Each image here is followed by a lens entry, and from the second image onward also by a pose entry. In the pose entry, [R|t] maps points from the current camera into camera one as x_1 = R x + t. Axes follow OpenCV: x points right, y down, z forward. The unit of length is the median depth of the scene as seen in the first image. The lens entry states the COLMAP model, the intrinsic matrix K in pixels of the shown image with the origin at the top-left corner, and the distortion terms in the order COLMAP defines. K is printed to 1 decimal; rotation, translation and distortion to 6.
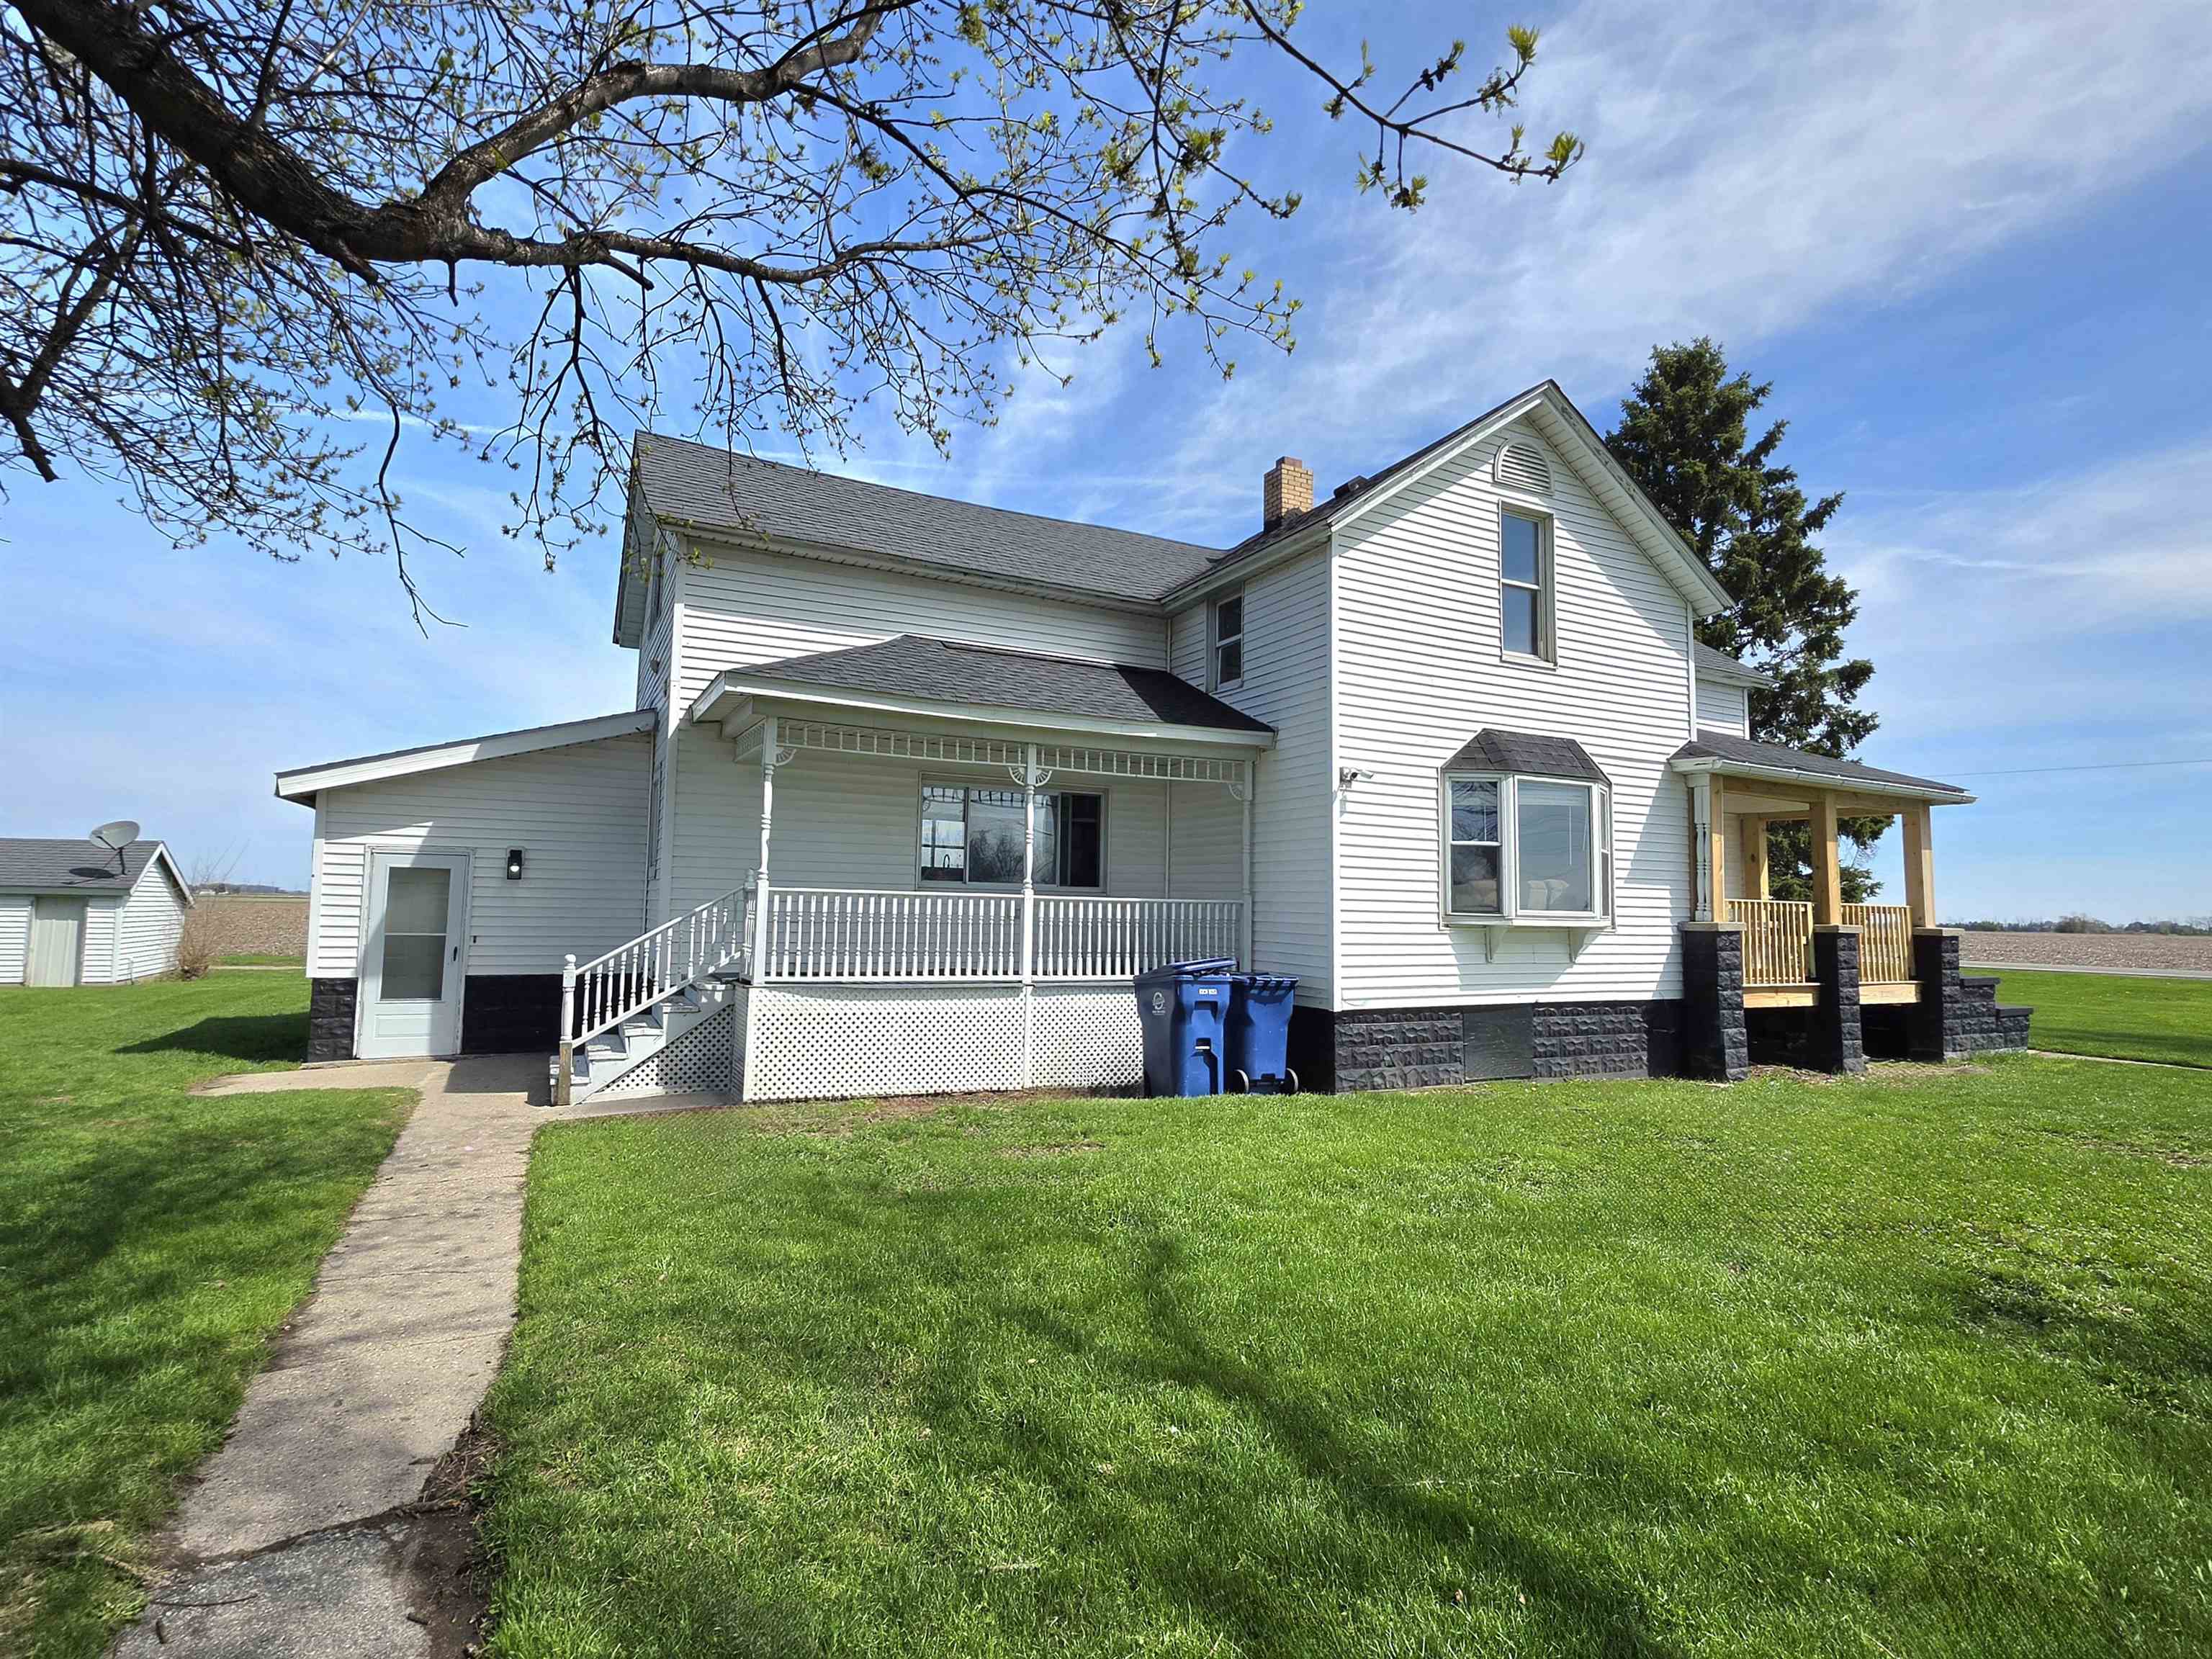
lens RADIAL K [[1038.7, 0, 1106.0], [0, 1038.7, 829.5], [0, 0, 1]] dist [0.005060, 0.000200]
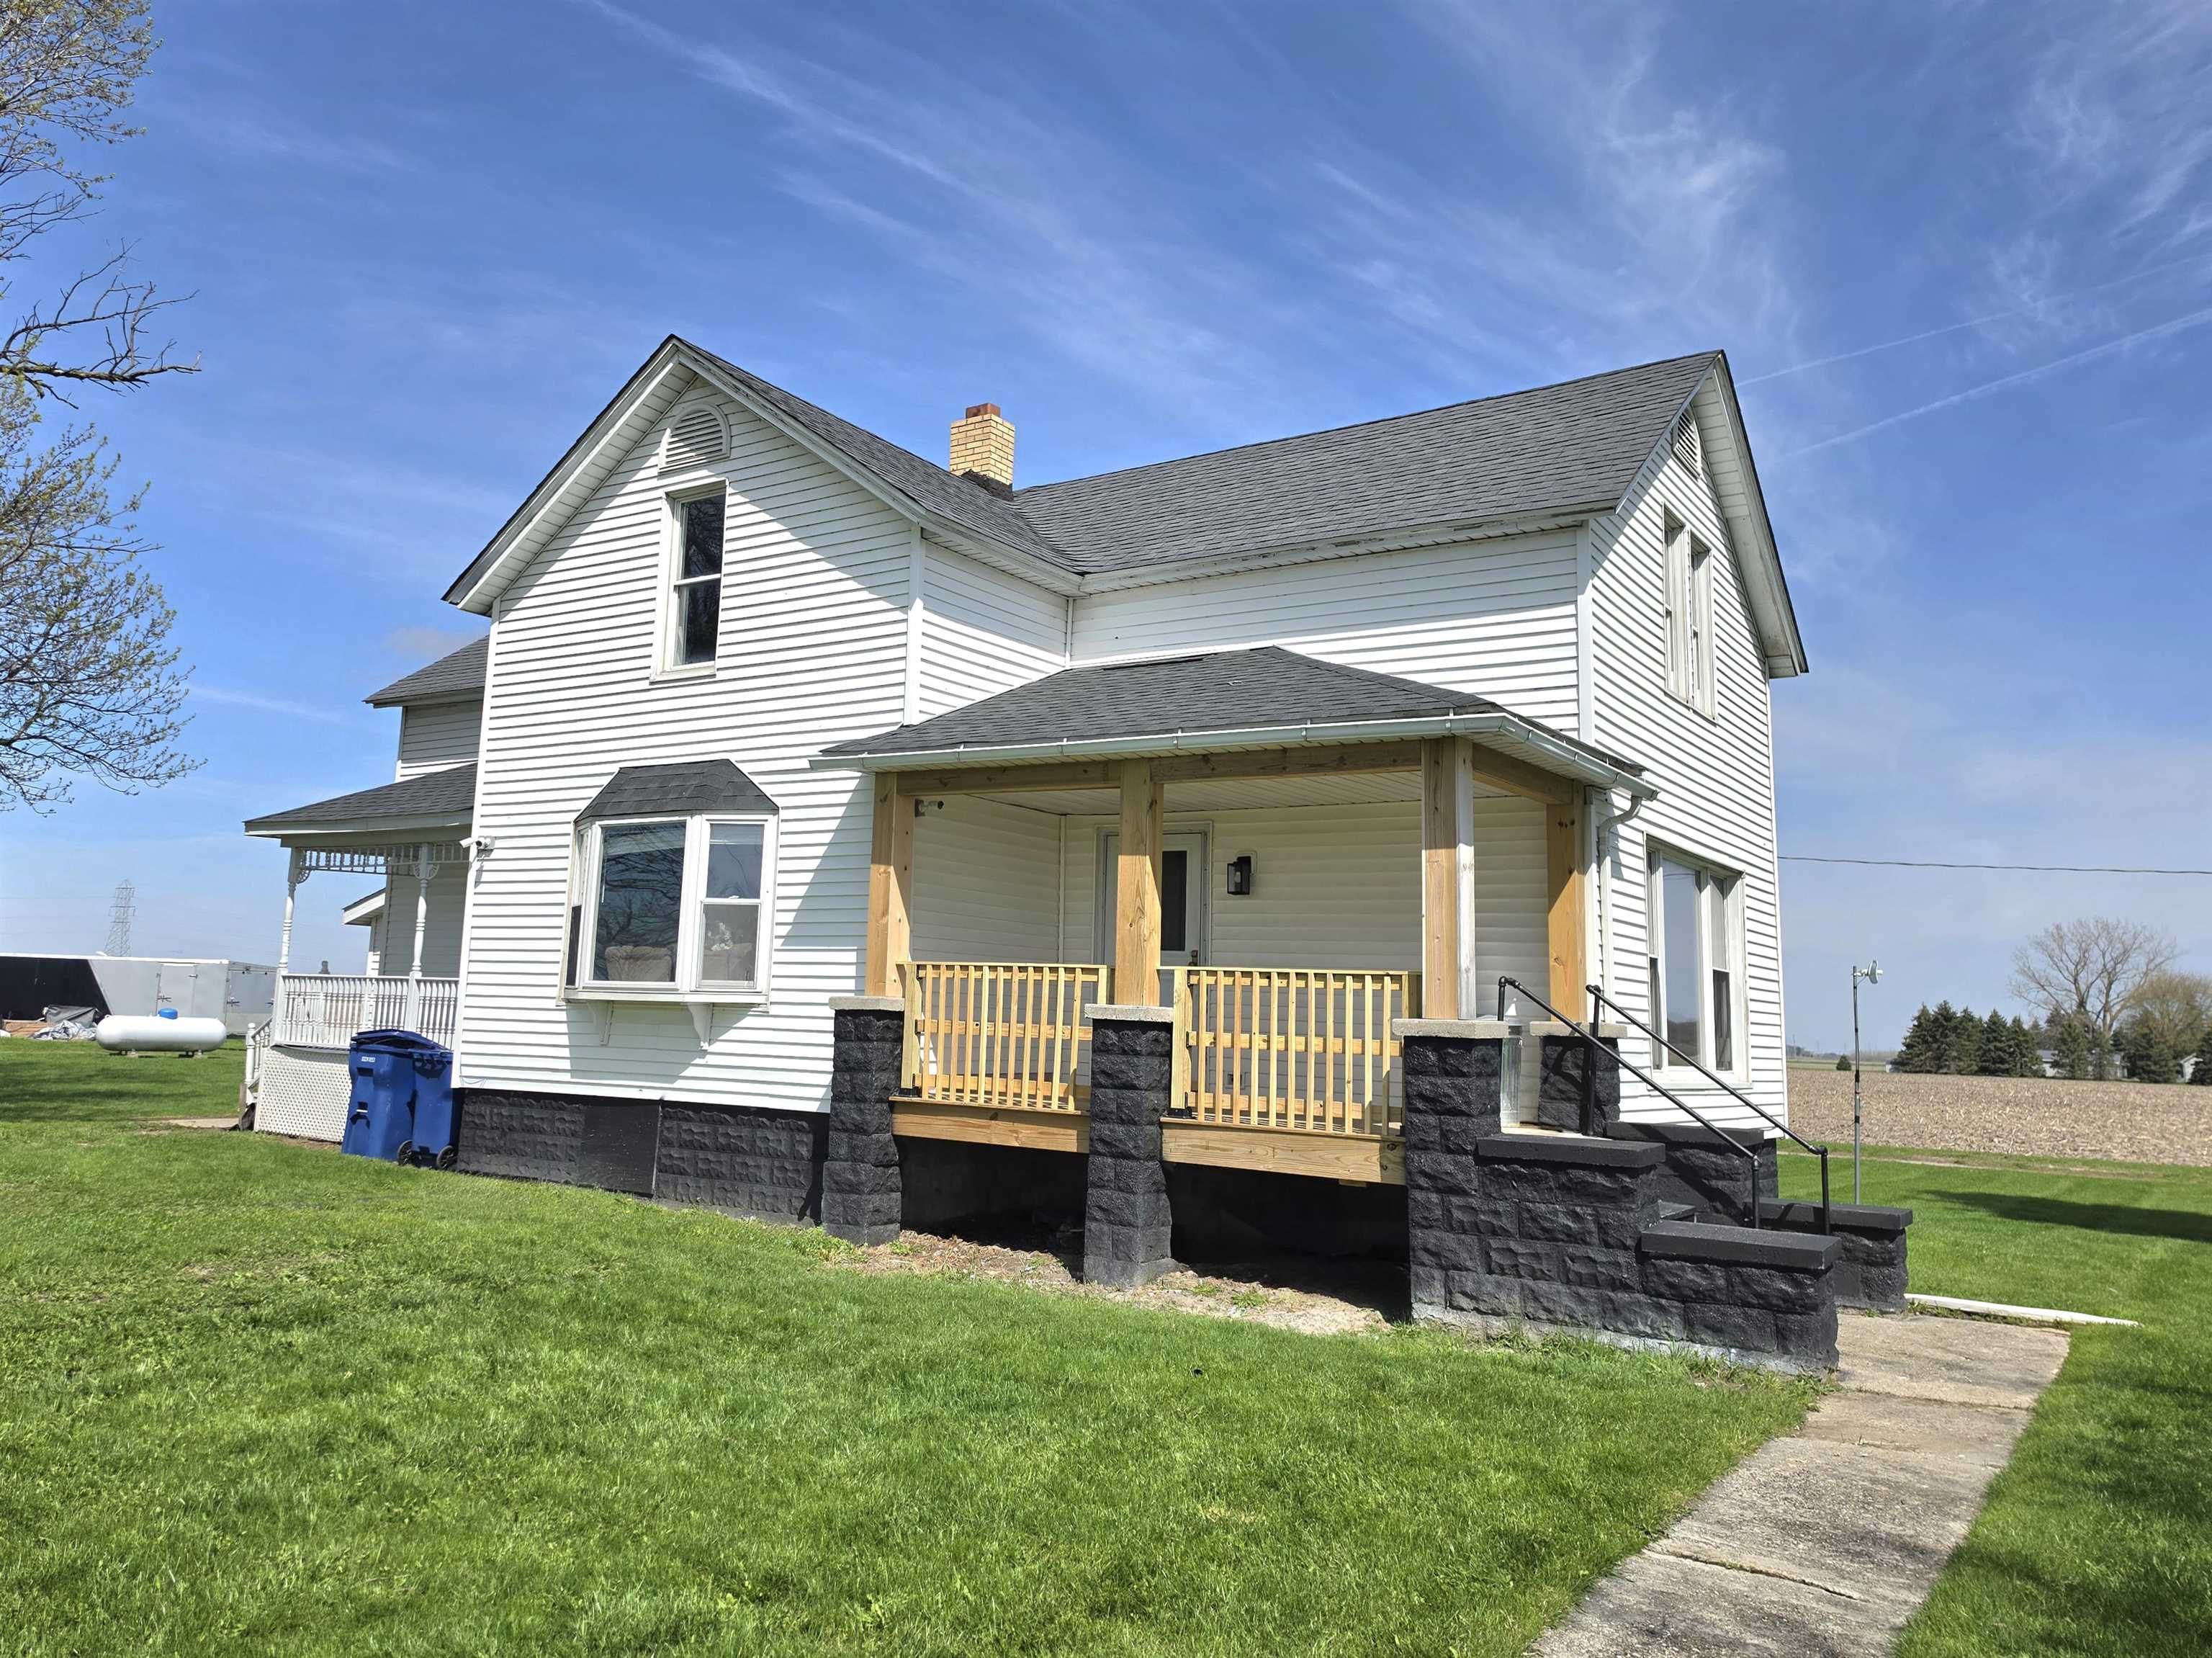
lens RADIAL K [[1608.7, 0, 982.8], [0, 1608.7, 742.9], [0, 0, 1]] dist [0.106490, -0.137540]
pose [[0.489553, -0.143216, -0.860132, 1.636075], [0.047166, 0.989325, -0.137883, 0.078927], [0.870697, 0.026932, 0.491082, 0.597277]]
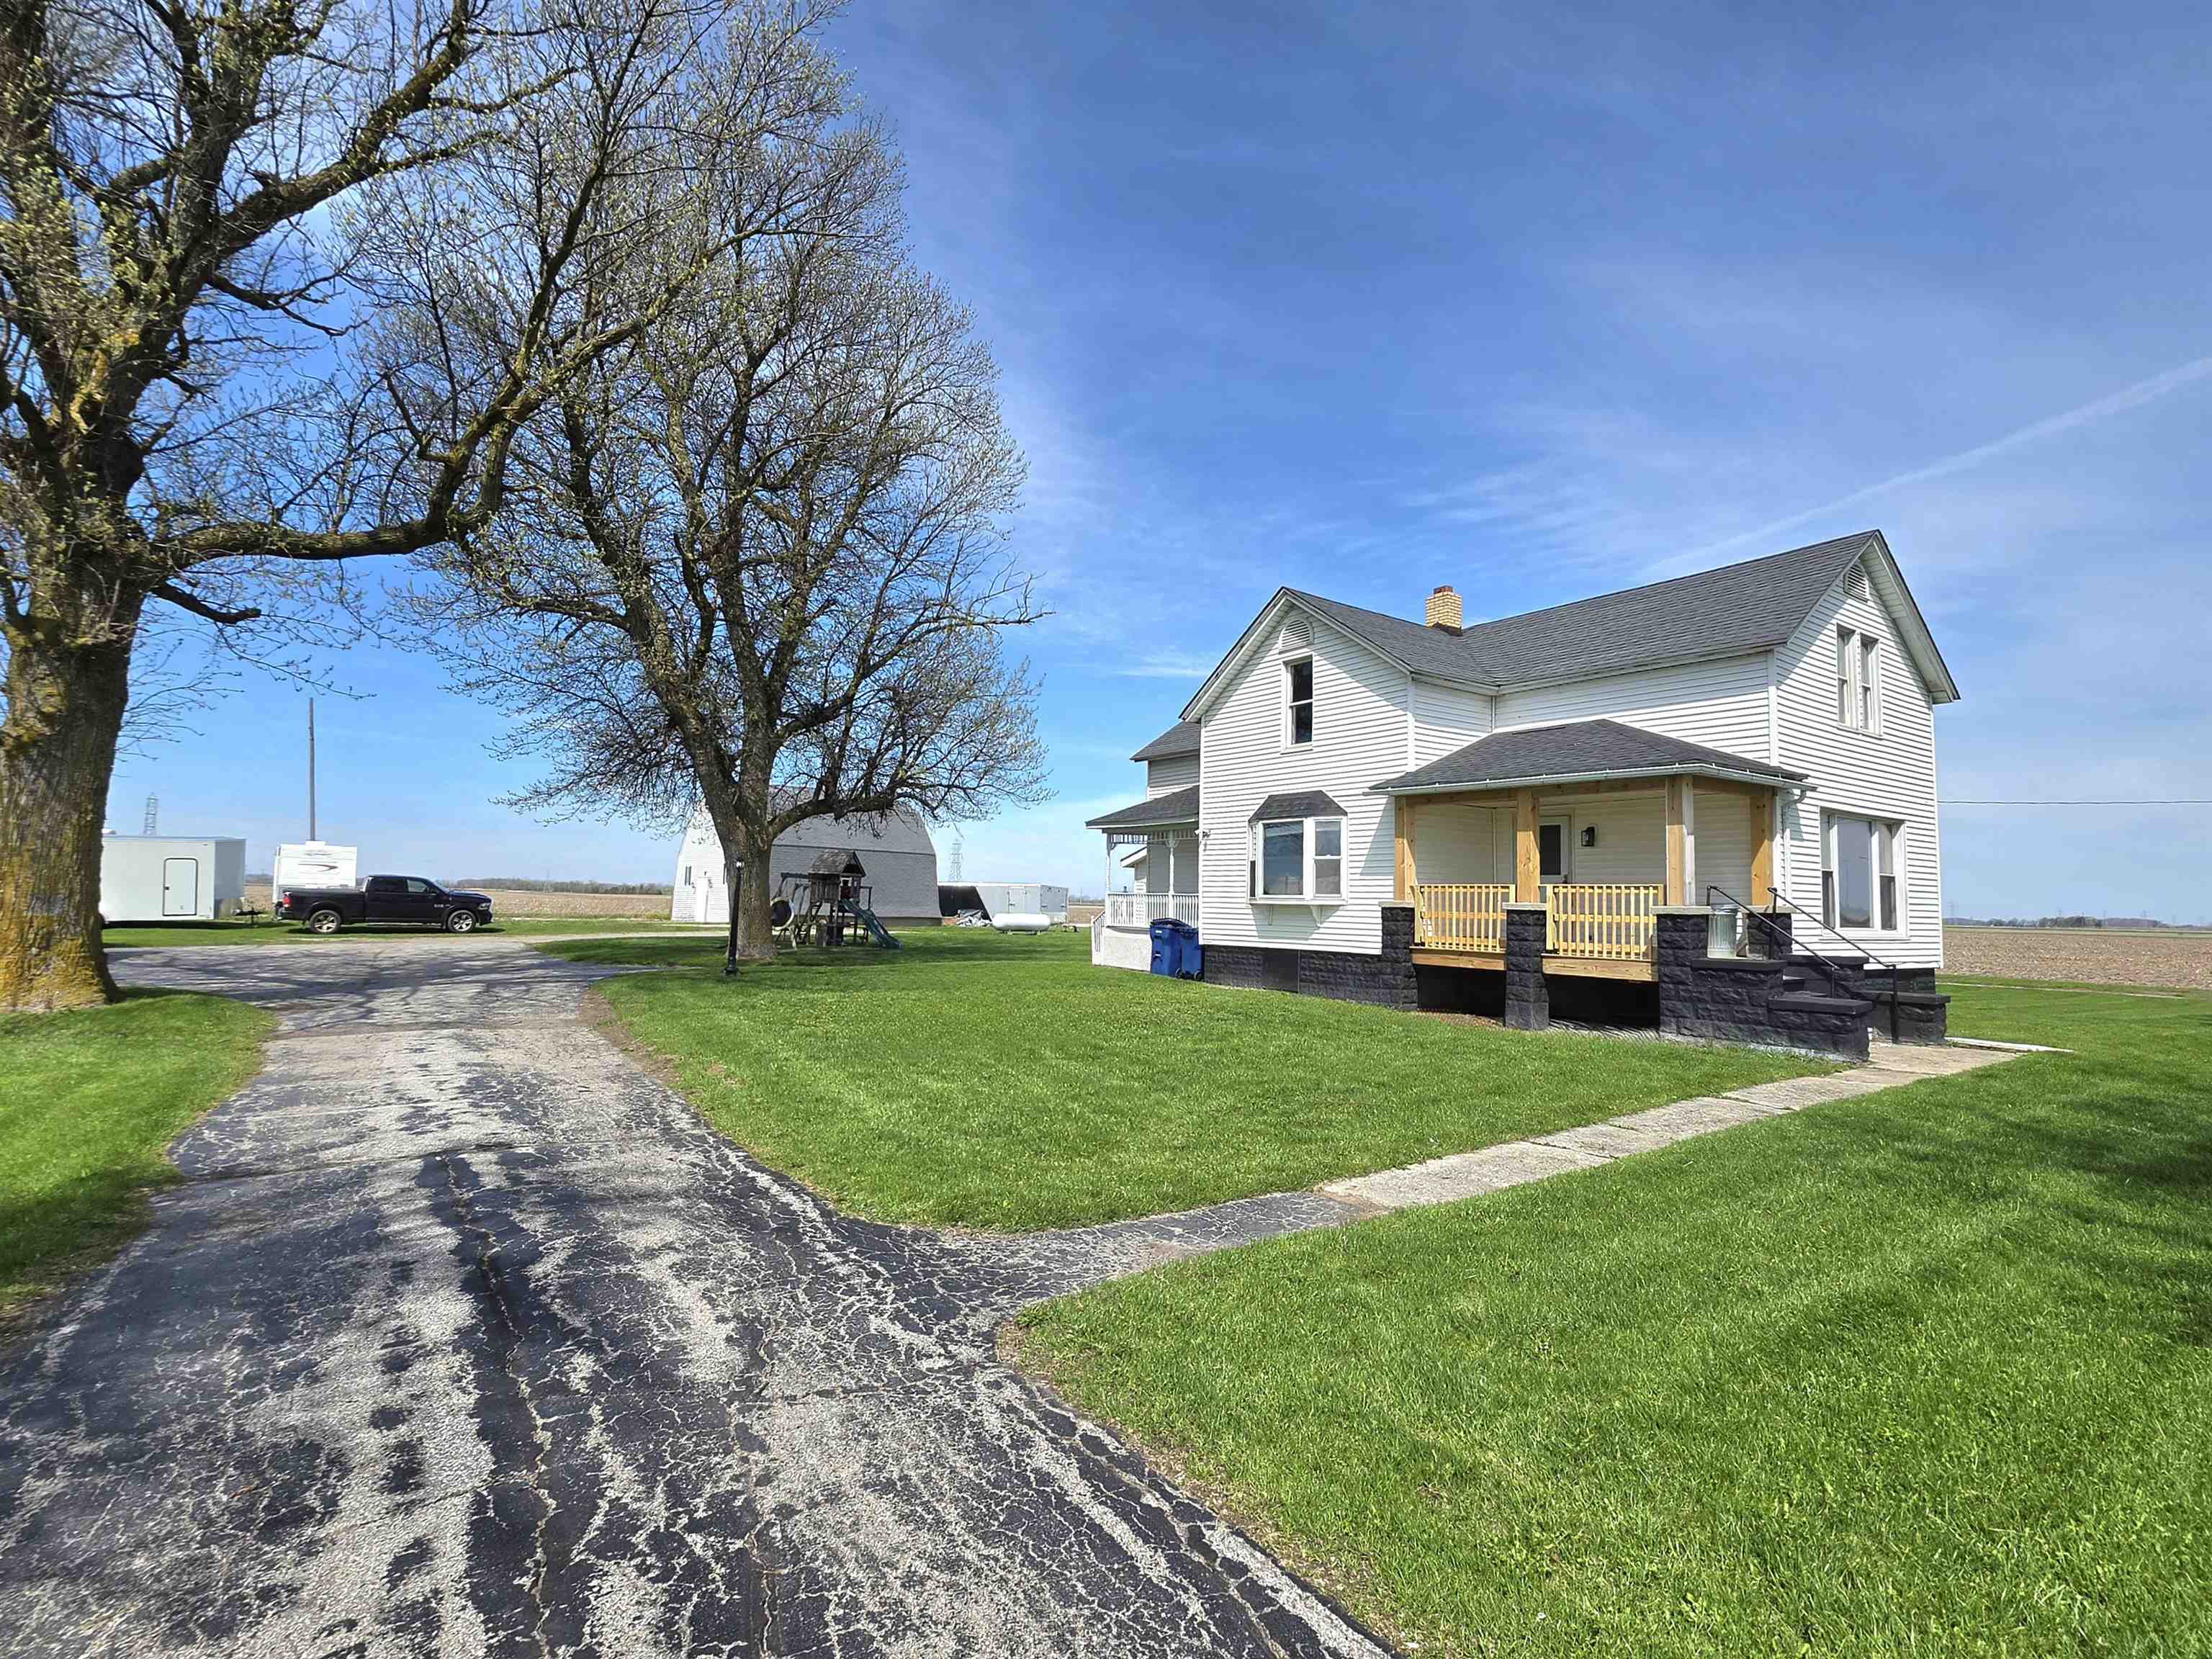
lens RADIAL K [[1038.7, 0, 1106.0], [0, 1038.7, 829.5], [0, 0, 1]] dist [0.005060, 0.000200]
pose [[0.174698, -0.081192, -0.981269, 2.039596], [0.069104, 0.995148, -0.070038, 0.068115], [0.982194, -0.055575, 0.179461, 0.395562]]
